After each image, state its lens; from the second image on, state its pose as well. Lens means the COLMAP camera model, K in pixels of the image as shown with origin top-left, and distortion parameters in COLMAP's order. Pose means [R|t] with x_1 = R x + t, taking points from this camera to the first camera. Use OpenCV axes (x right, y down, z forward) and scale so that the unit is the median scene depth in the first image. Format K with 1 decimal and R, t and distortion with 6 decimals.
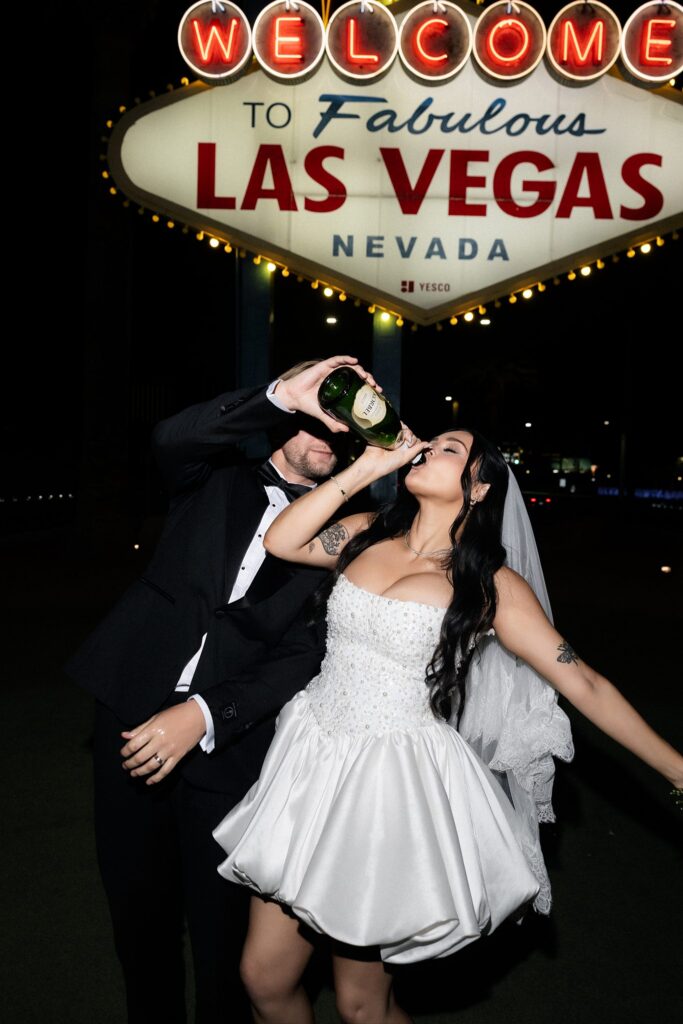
lens RADIAL K [[804.3, 0, 334.9], [0, 804.3, 519.8], [0, 0, 1]] dist [0.009166, -0.002263]
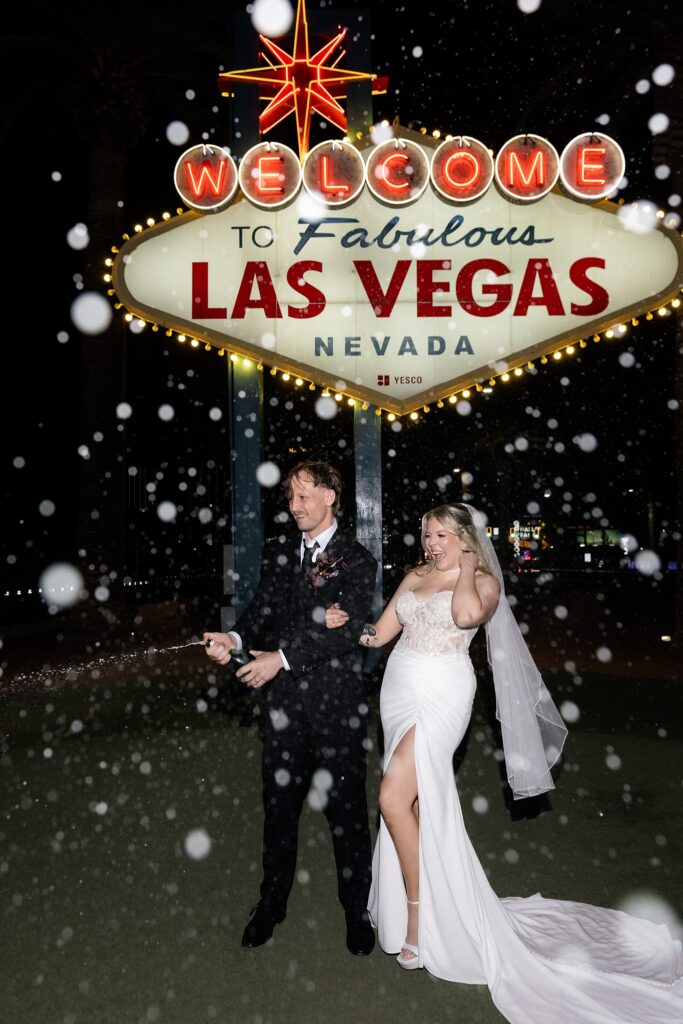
lens RADIAL K [[900.9, 0, 329.9], [0, 900.9, 515.8], [0, 0, 1]] dist [-0.007307, 0.001020]
pose [[0.999367, -0.034568, -0.008356, 0.020837], [0.033529, 0.994146, -0.102711, 0.019717], [0.011857, 0.102365, 0.994676, -0.213431]]
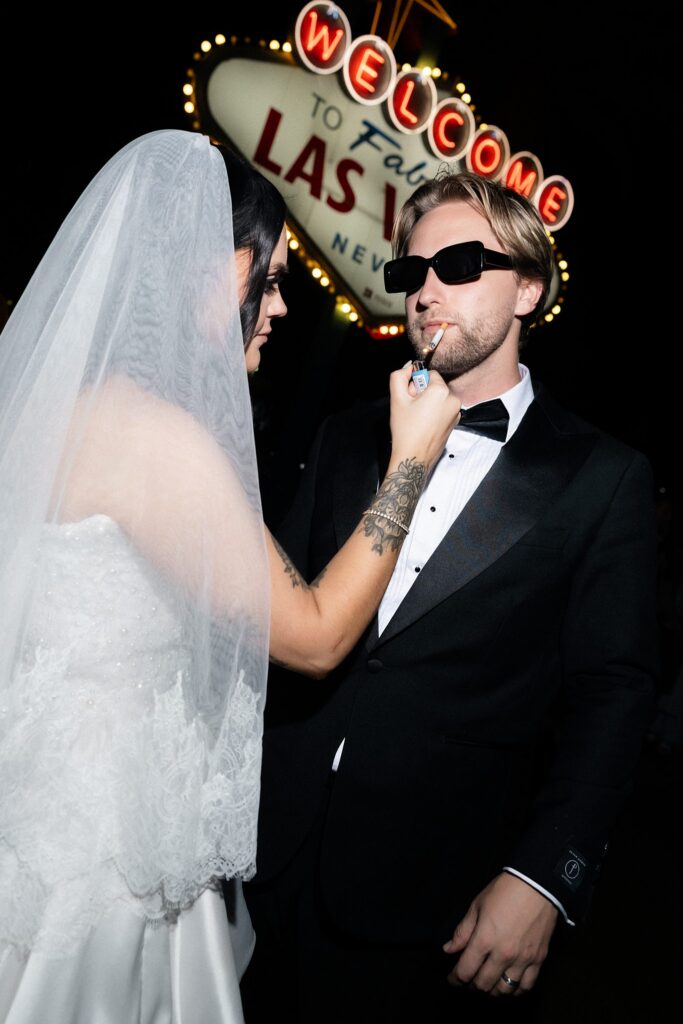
lens RADIAL K [[818.1, 0, 337.7], [0, 818.1, 517.7], [0, 0, 1]] dist [0.005532, -0.000852]
pose [[0.763281, 0.186201, 0.618653, -0.708710], [-0.279343, 0.958548, 0.056145, -0.001453], [-0.582554, -0.215671, 0.783656, -0.089598]]
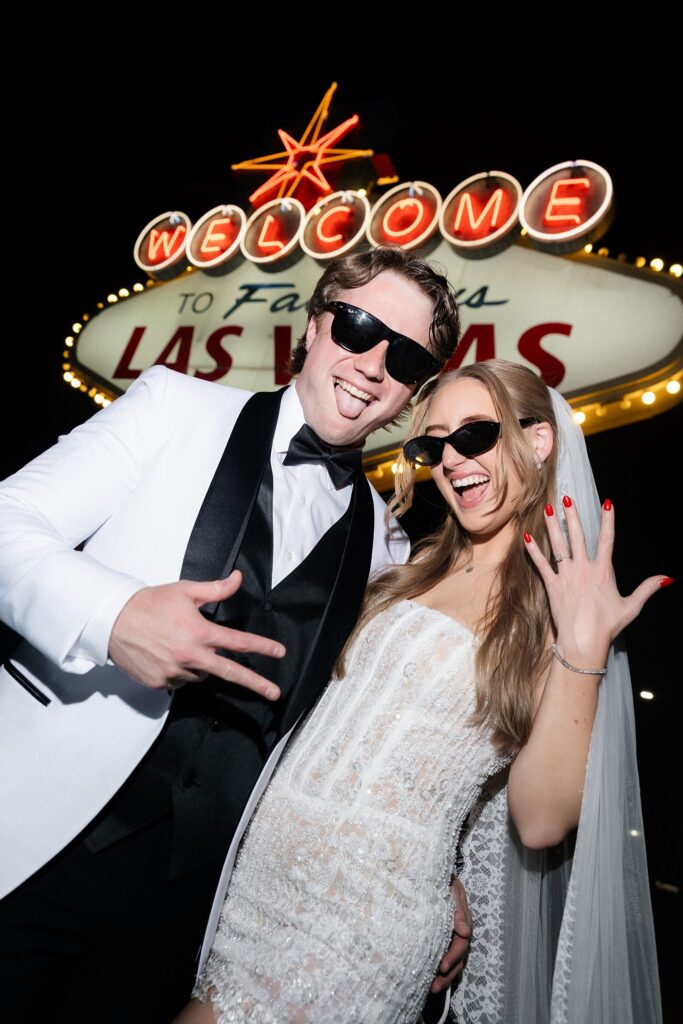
lens RADIAL K [[825.1, 0, 323.1], [0, 825.1, 516.8], [0, 0, 1]] dist [0.009309, 0.004245]
pose [[0.858005, 0.095901, -0.504608, 0.610917], [-0.314316, 0.875028, -0.368146, 0.069203], [0.406241, 0.474478, 0.780922, 0.377840]]
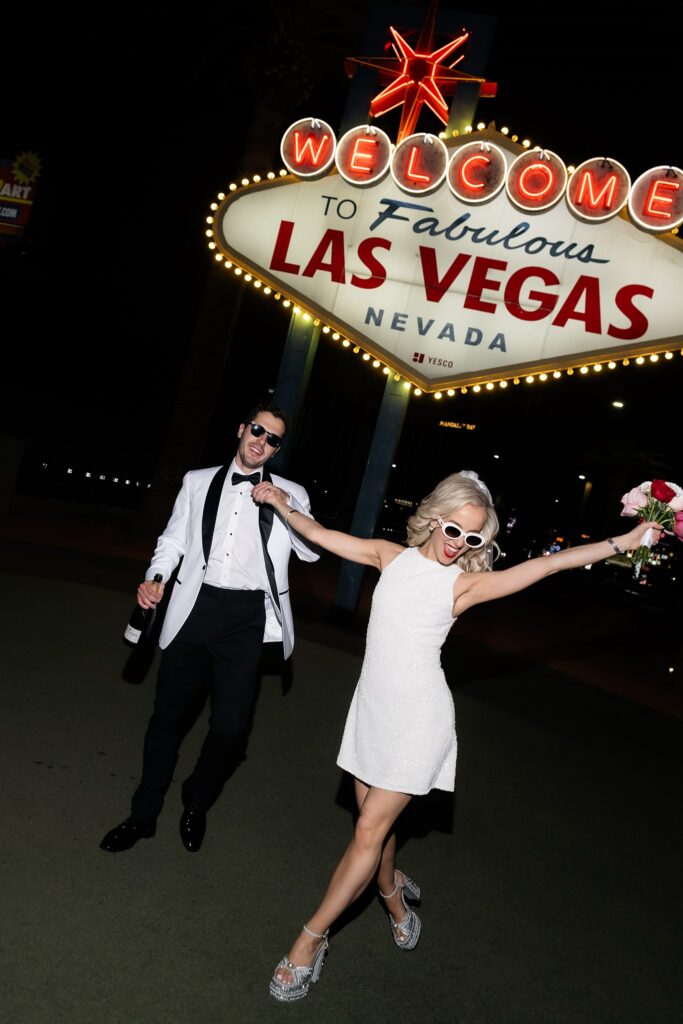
lens RADIAL K [[848.7, 0, 288.9], [0, 848.7, 508.4], [0, 0, 1]] dist [0.004248, 0.007315]
pose [[0.955216, 0.216076, -0.202172, 0.215183], [-0.228586, 0.972683, -0.040438, 0.030828], [0.187912, 0.084841, 0.978515, -0.284650]]
